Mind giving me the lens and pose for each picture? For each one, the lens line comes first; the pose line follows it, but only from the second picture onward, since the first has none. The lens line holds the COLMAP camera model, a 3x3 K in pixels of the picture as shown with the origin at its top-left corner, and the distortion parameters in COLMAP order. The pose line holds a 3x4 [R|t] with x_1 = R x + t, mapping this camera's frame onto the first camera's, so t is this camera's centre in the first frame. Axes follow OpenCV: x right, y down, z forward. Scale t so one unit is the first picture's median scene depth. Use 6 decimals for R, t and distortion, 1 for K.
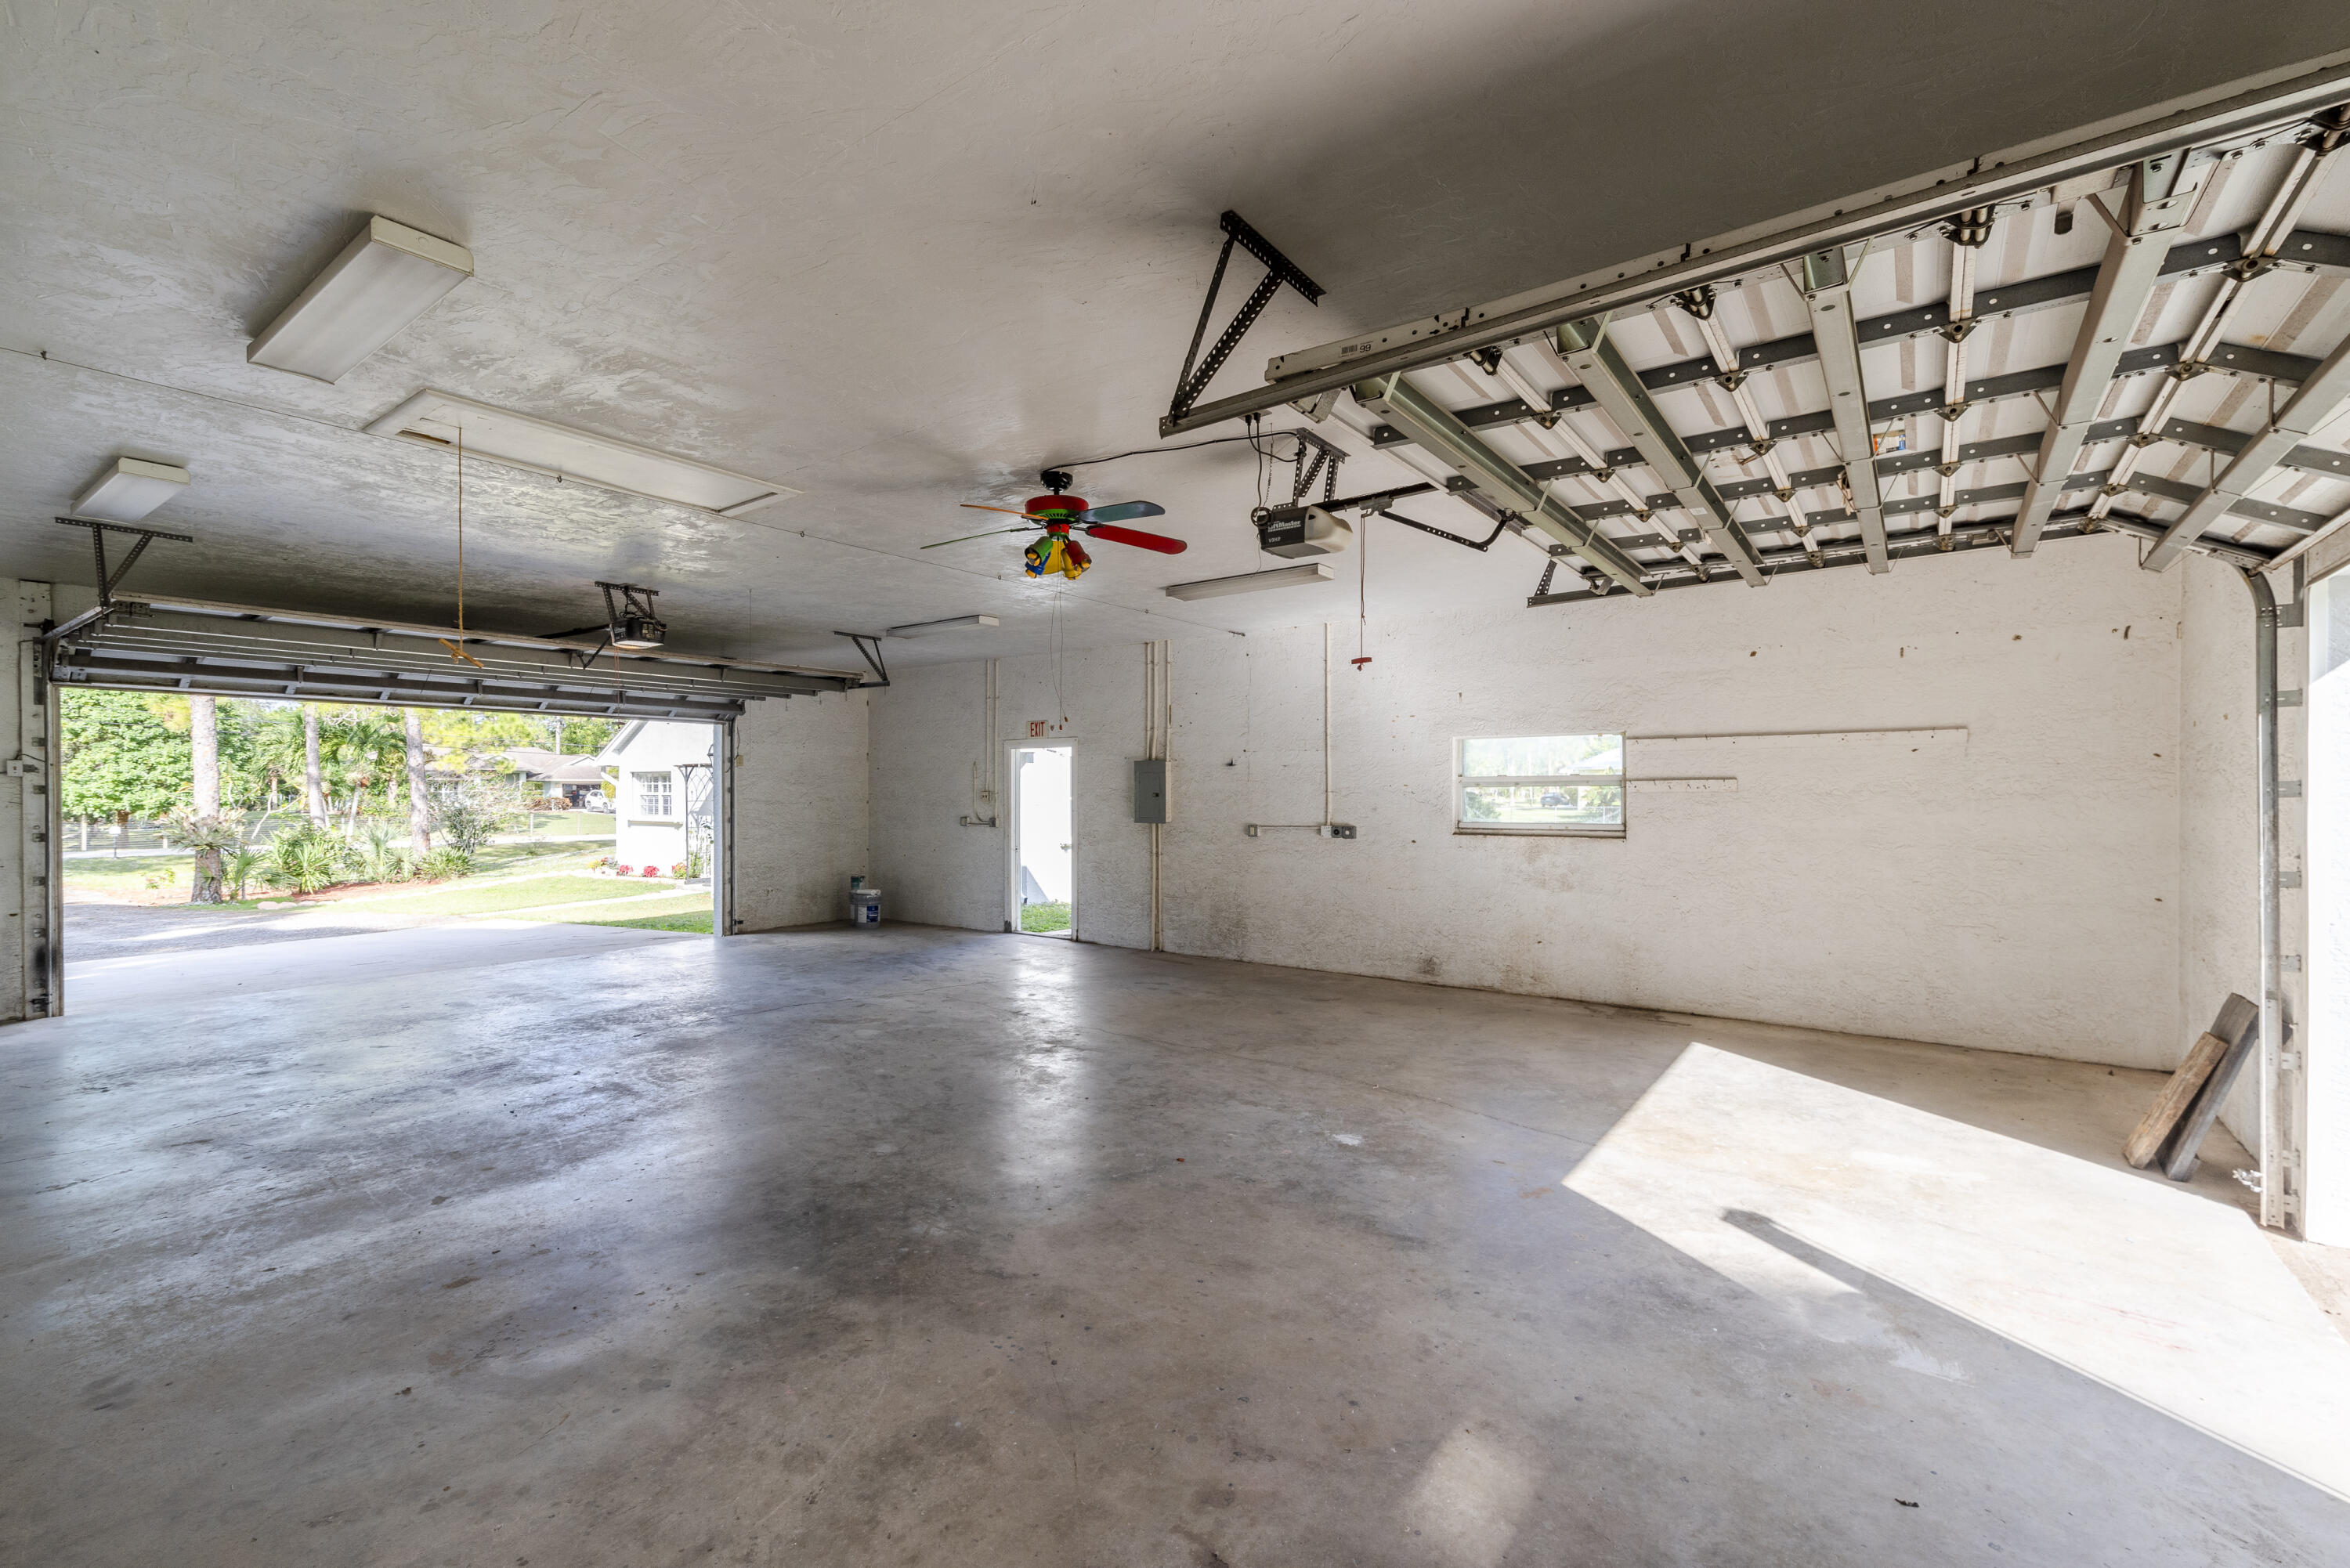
lens RADIAL K [[996.6, 0, 1199.5], [0, 996.6, 796.2], [0, 0, 1]] dist [0.002225, -0.000024]
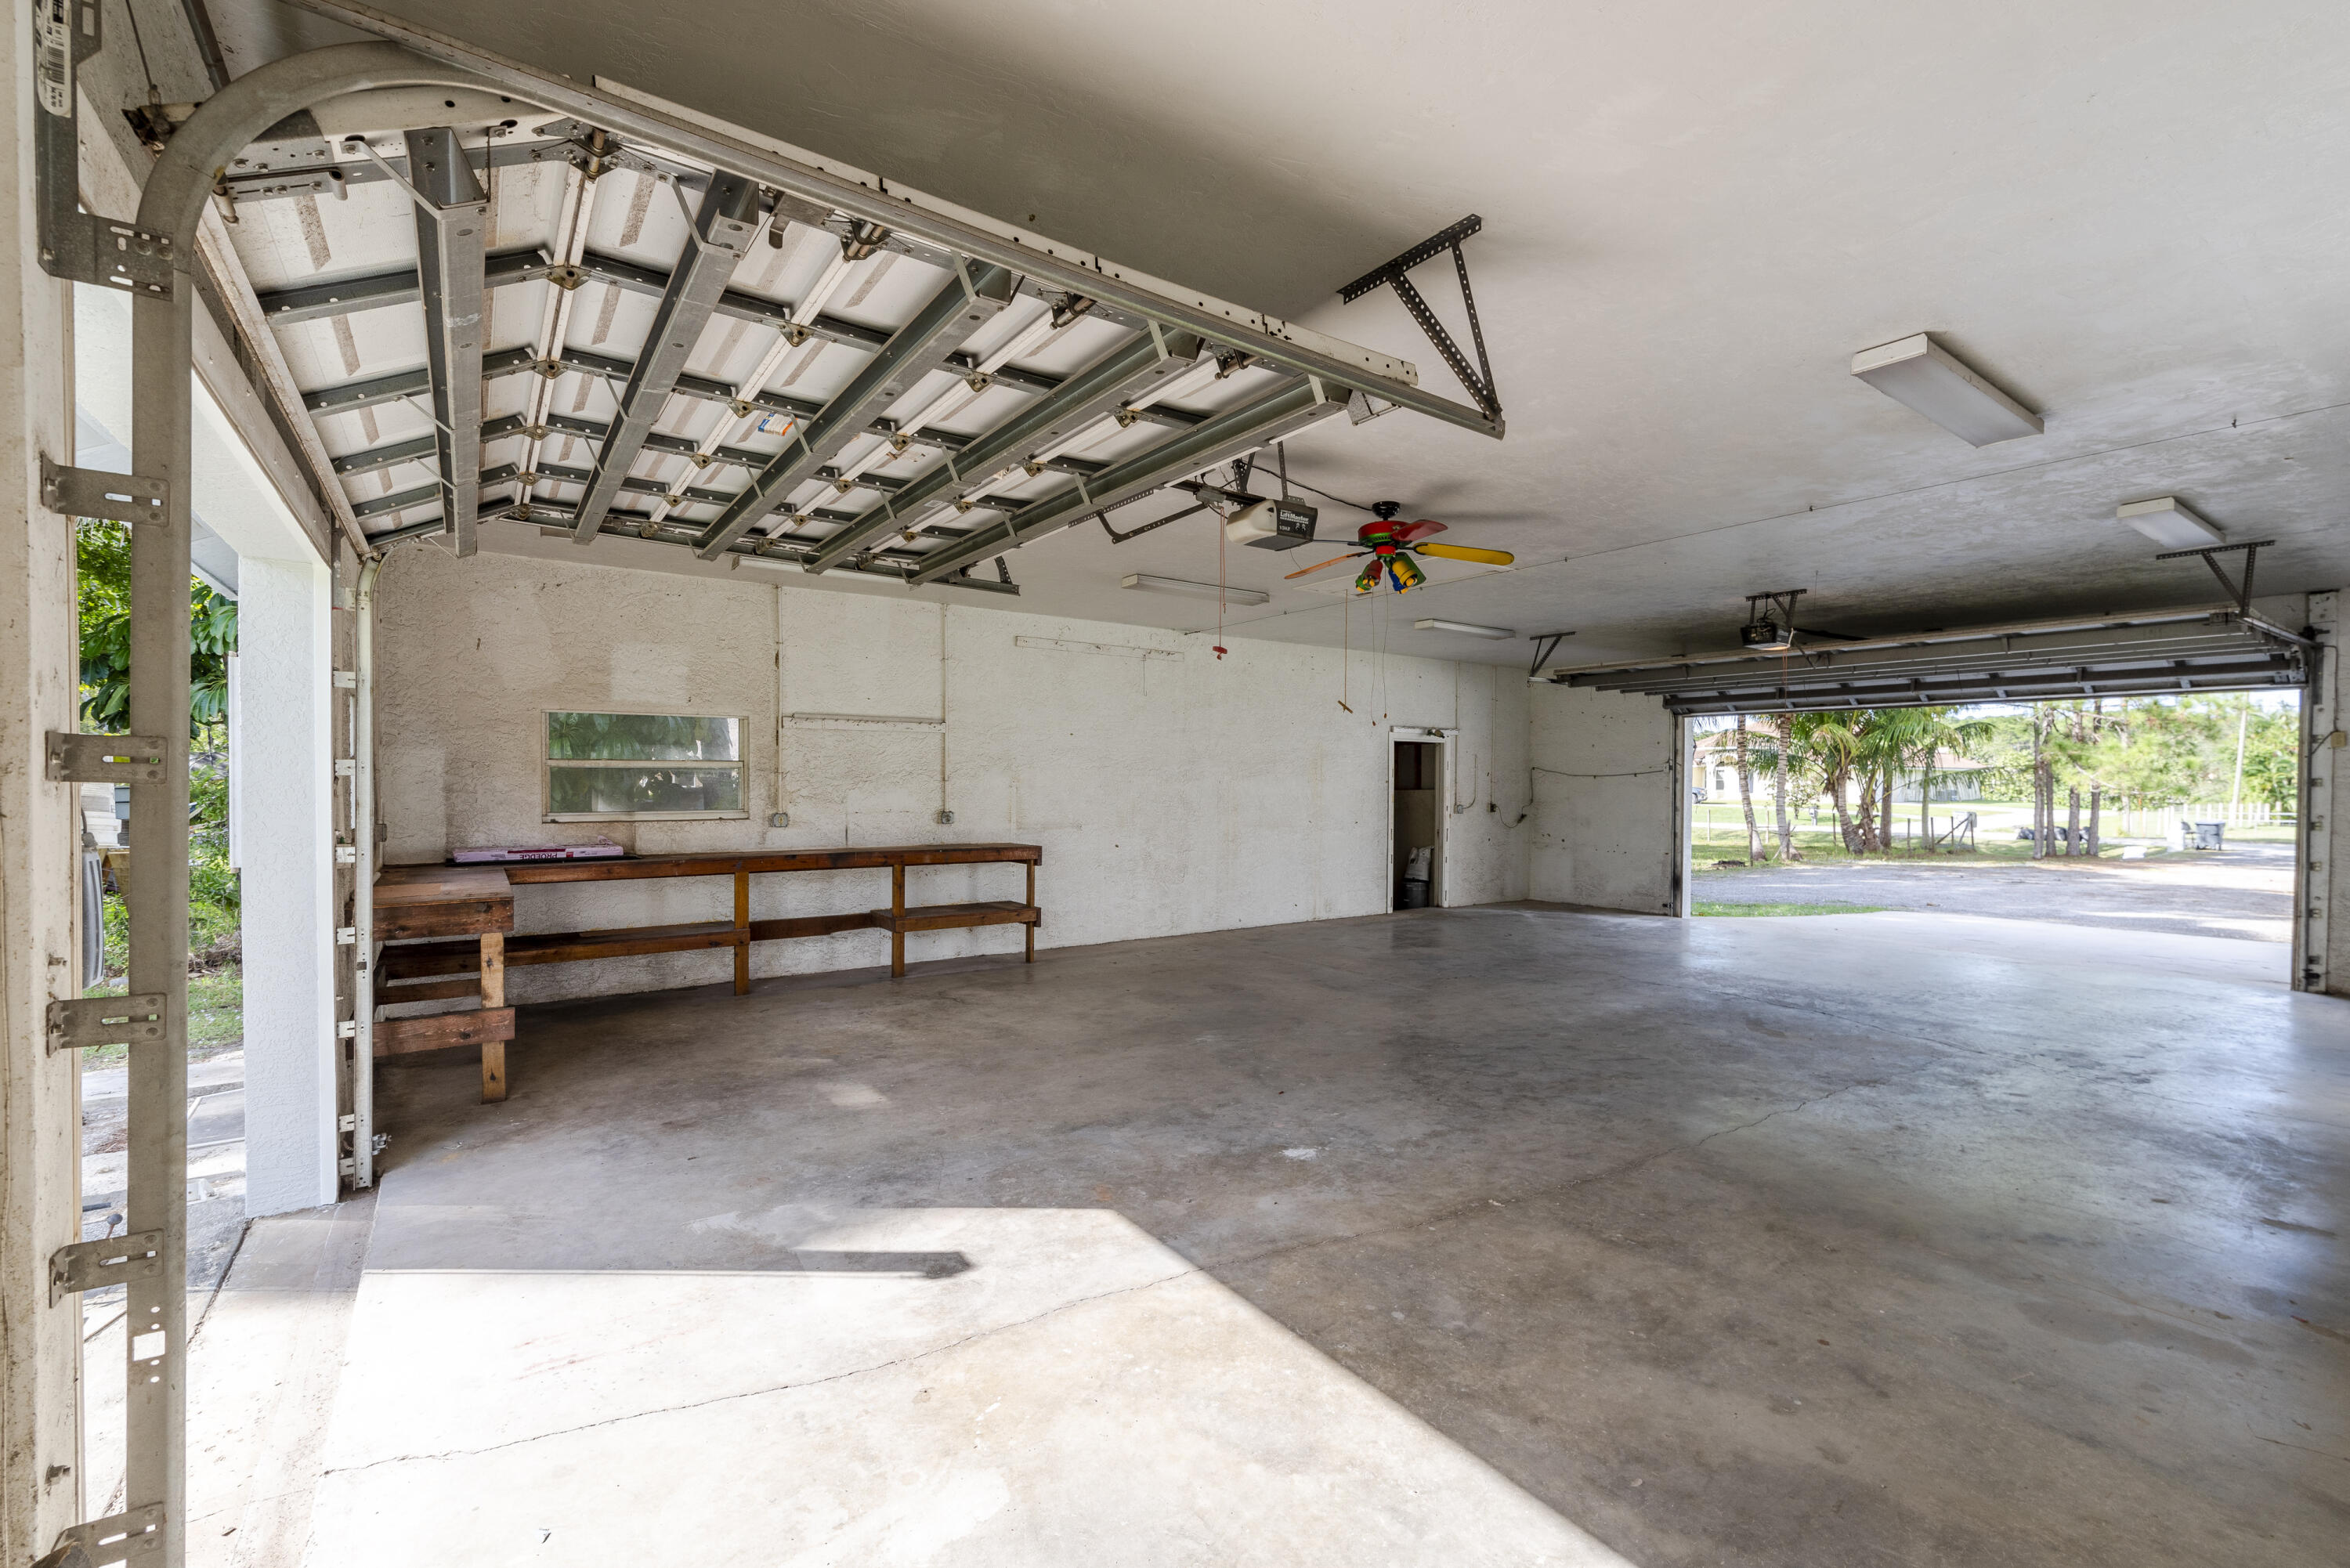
lens RADIAL K [[996.6, 0, 1199.5], [0, 996.6, 796.2], [0, 0, 1]] dist [0.002225, -0.000024]
pose [[-0.307285, 0.012327, -0.951538, 1.132368], [-0.010499, 0.999811, 0.016343, -0.000789], [0.951559, 0.015012, -0.307098, 1.278998]]
